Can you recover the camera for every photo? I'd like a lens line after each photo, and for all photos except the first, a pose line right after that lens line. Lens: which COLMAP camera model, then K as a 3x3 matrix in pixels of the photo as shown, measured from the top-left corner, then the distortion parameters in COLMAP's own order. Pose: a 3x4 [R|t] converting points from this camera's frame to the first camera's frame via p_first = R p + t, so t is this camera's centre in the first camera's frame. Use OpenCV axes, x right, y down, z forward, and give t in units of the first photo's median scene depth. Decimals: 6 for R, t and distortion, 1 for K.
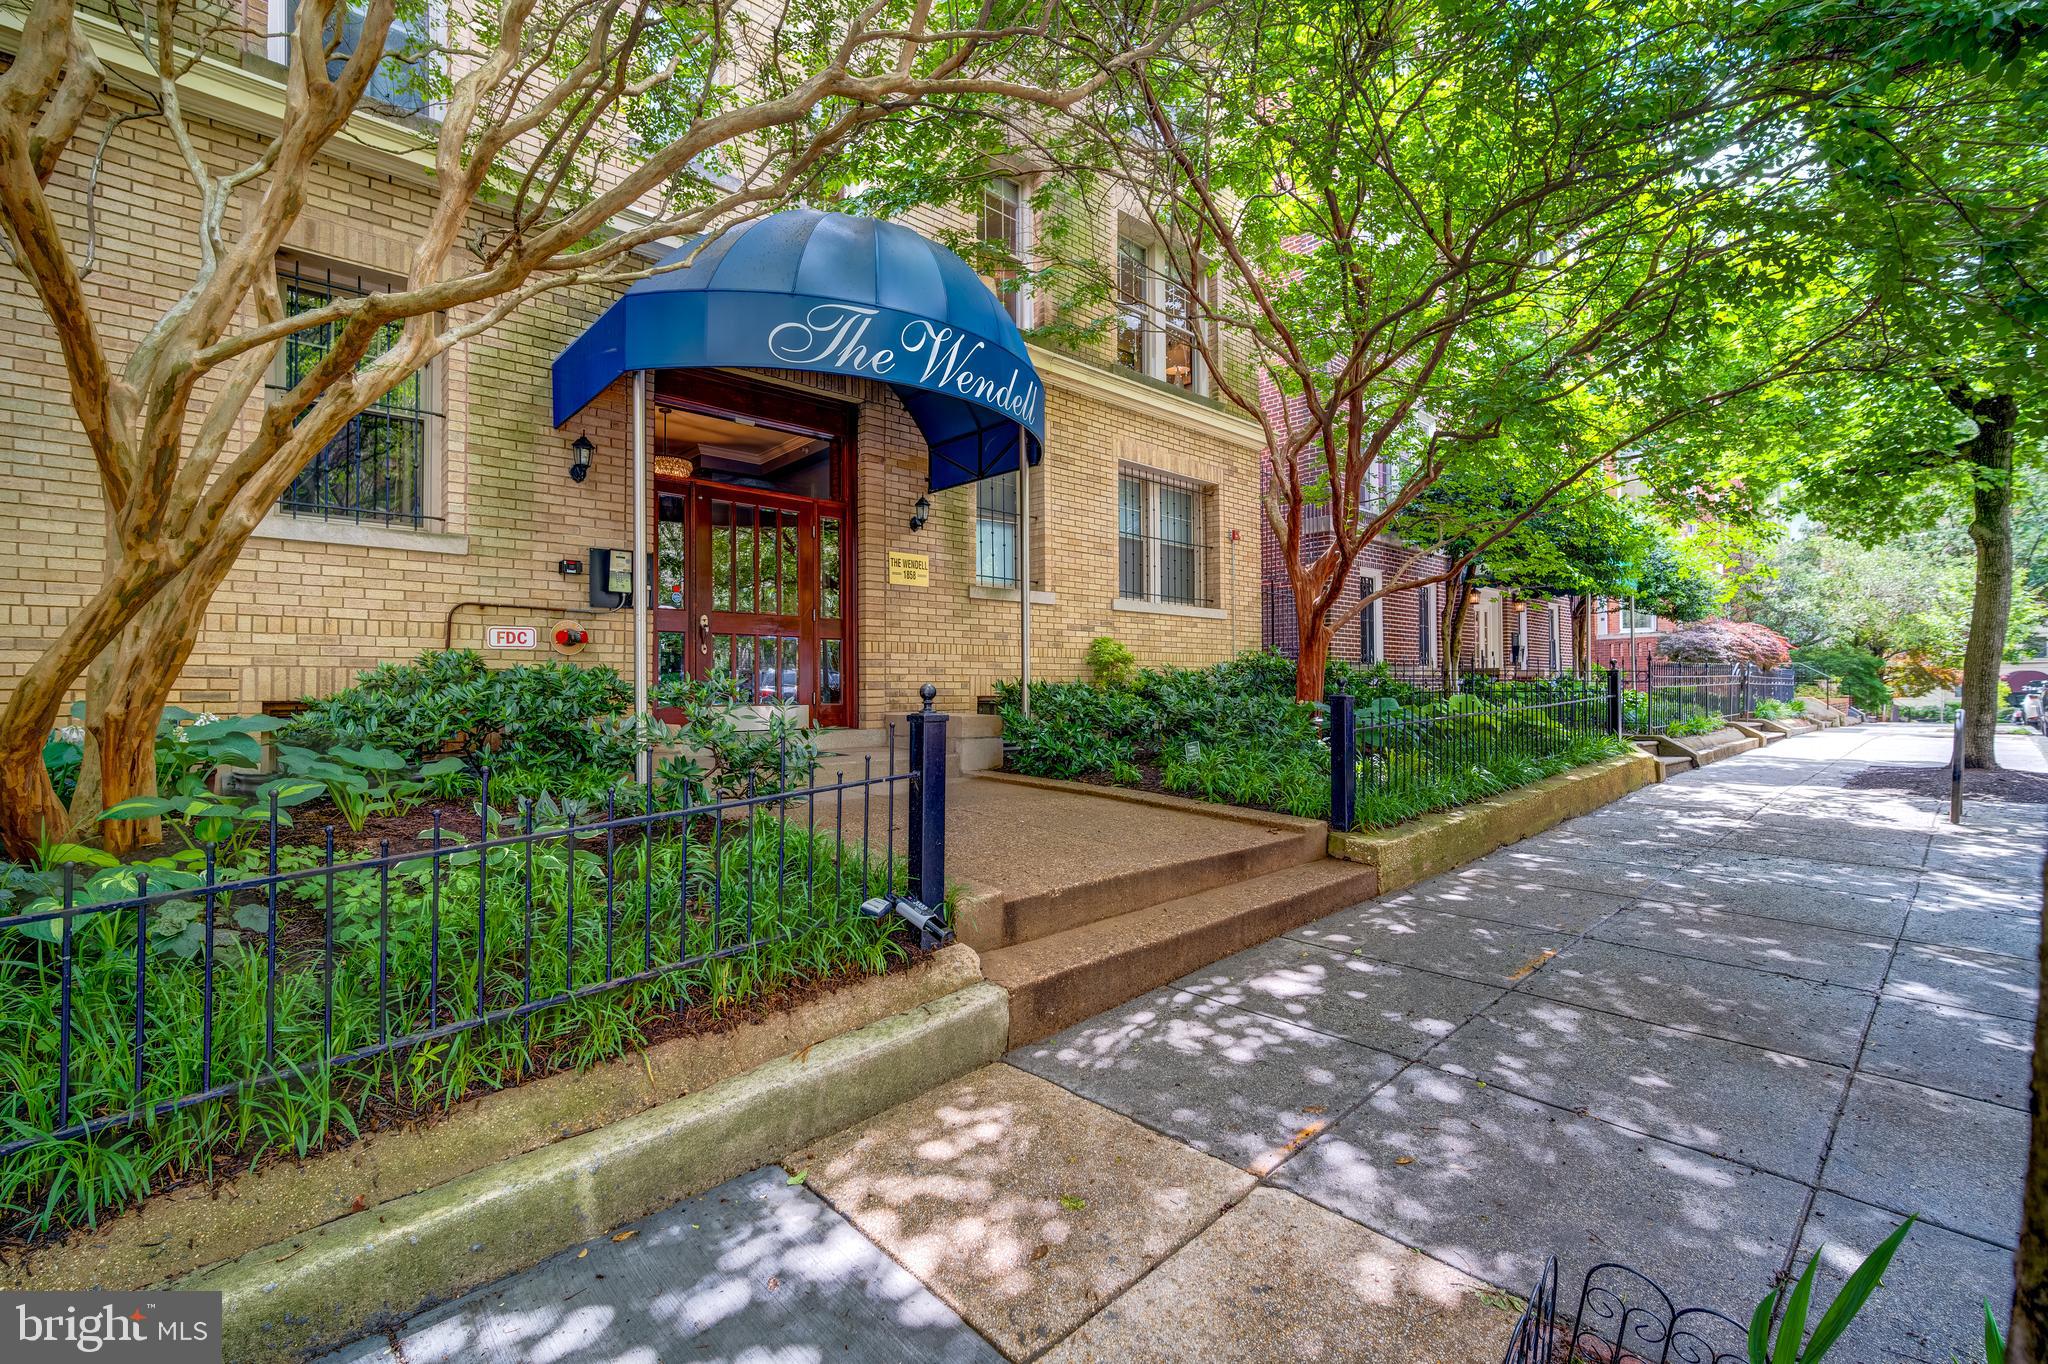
lens RADIAL K [[897.4, 0, 1018.4], [0, 897.4, 677.2], [0, 0, 1]] dist [0.005214, -0.000034]
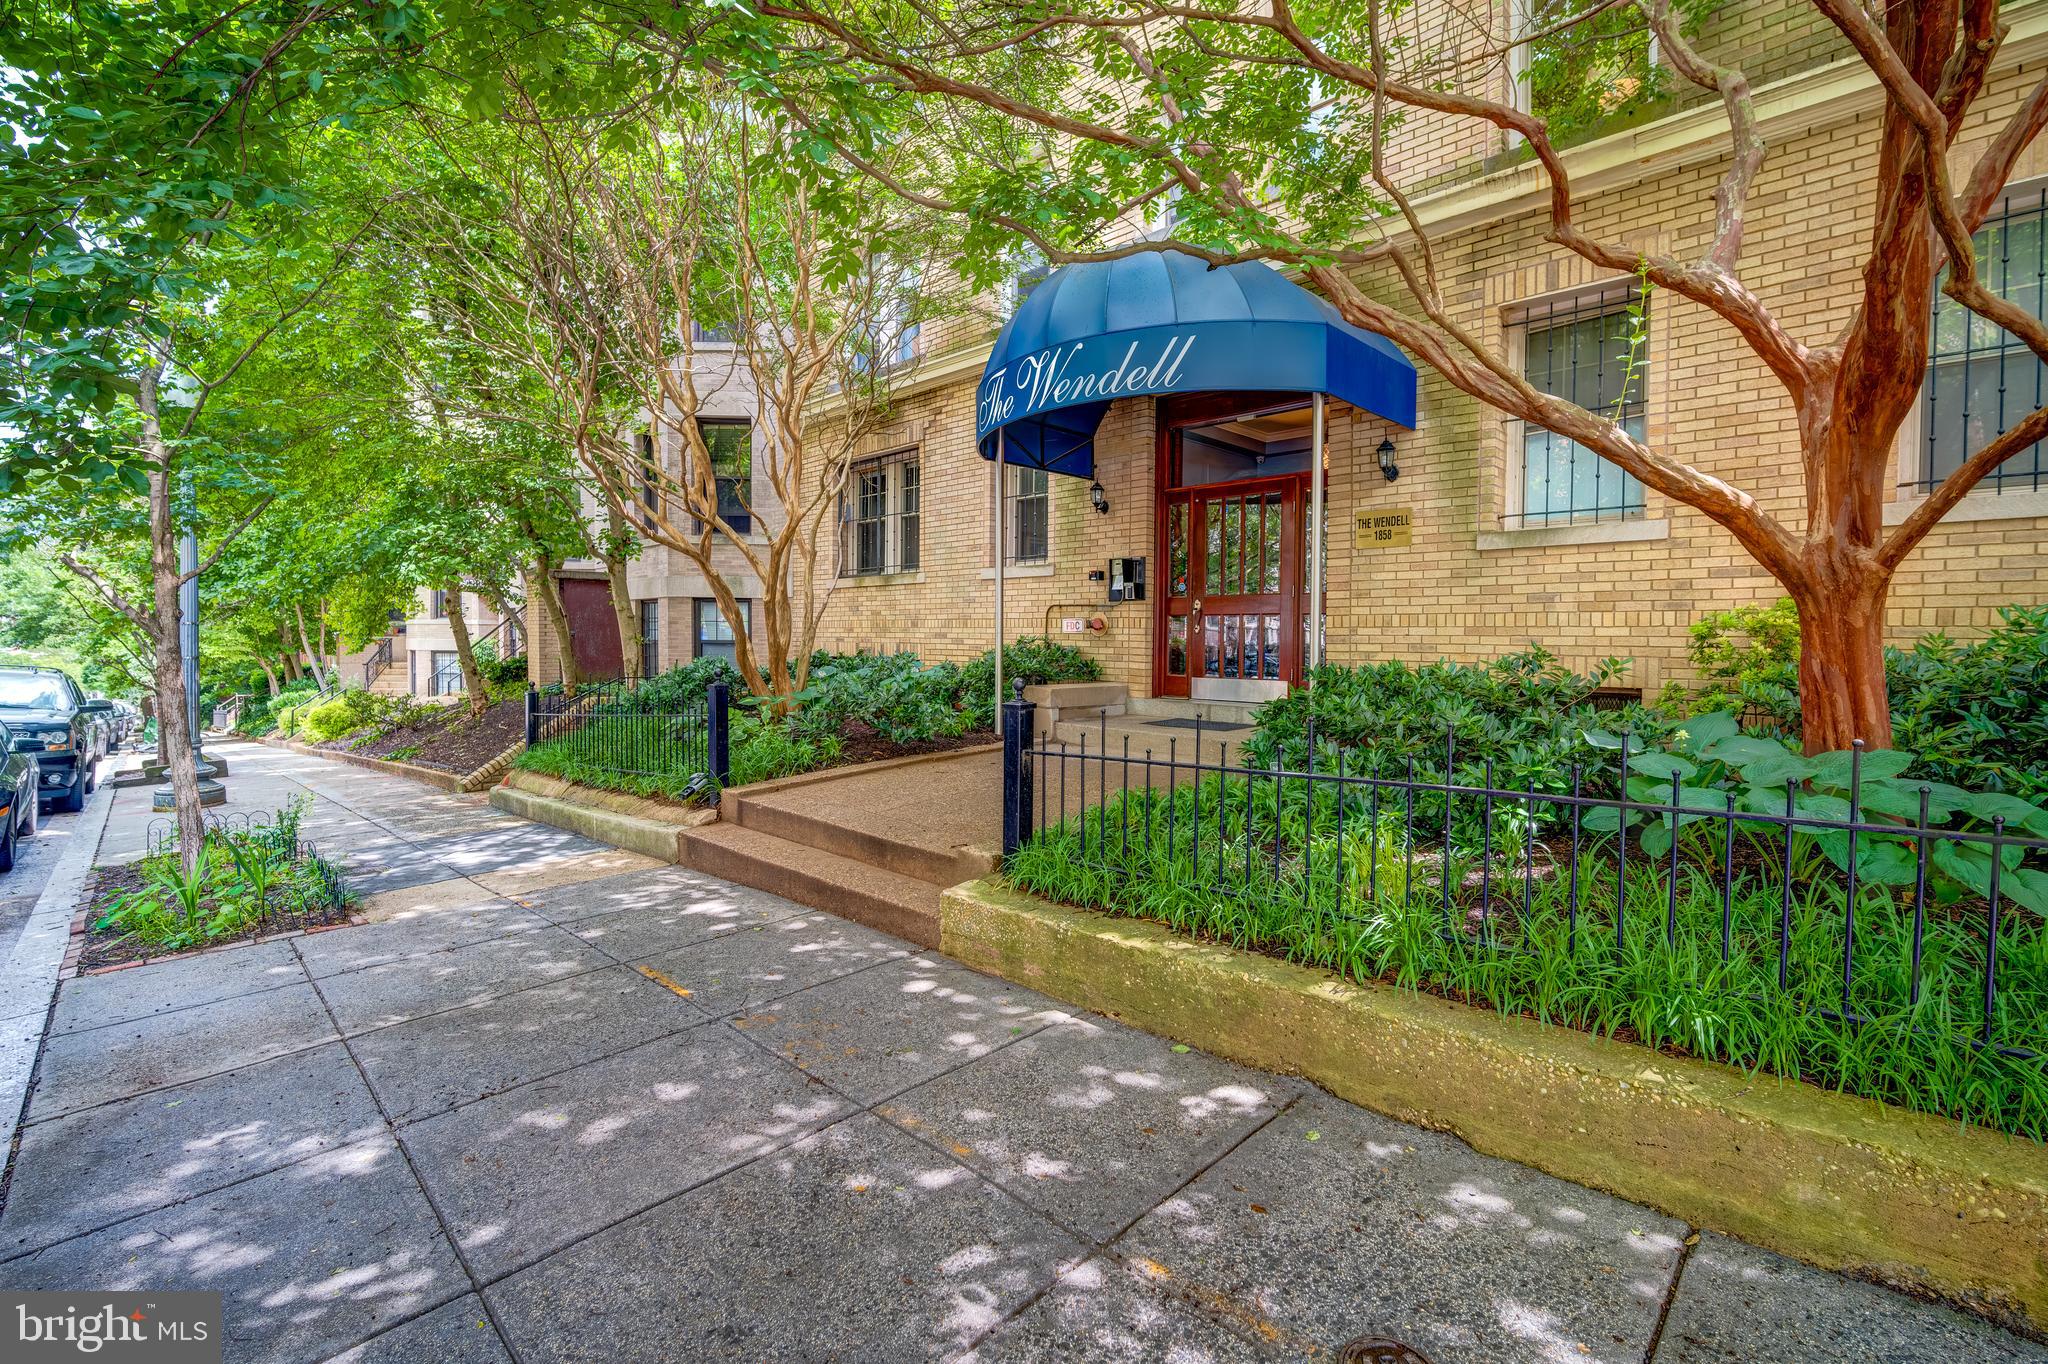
lens RADIAL K [[897.4, 0, 1007.4], [0, 897.4, 643.5], [0, 0, 1]] dist [0.005214, -0.000034]
pose [[0.024617, 0.012231, -0.999622, 1.043693], [0.004764, 0.999912, 0.012352, -0.035165], [0.999686, -0.005066, 0.024556, 0.912265]]
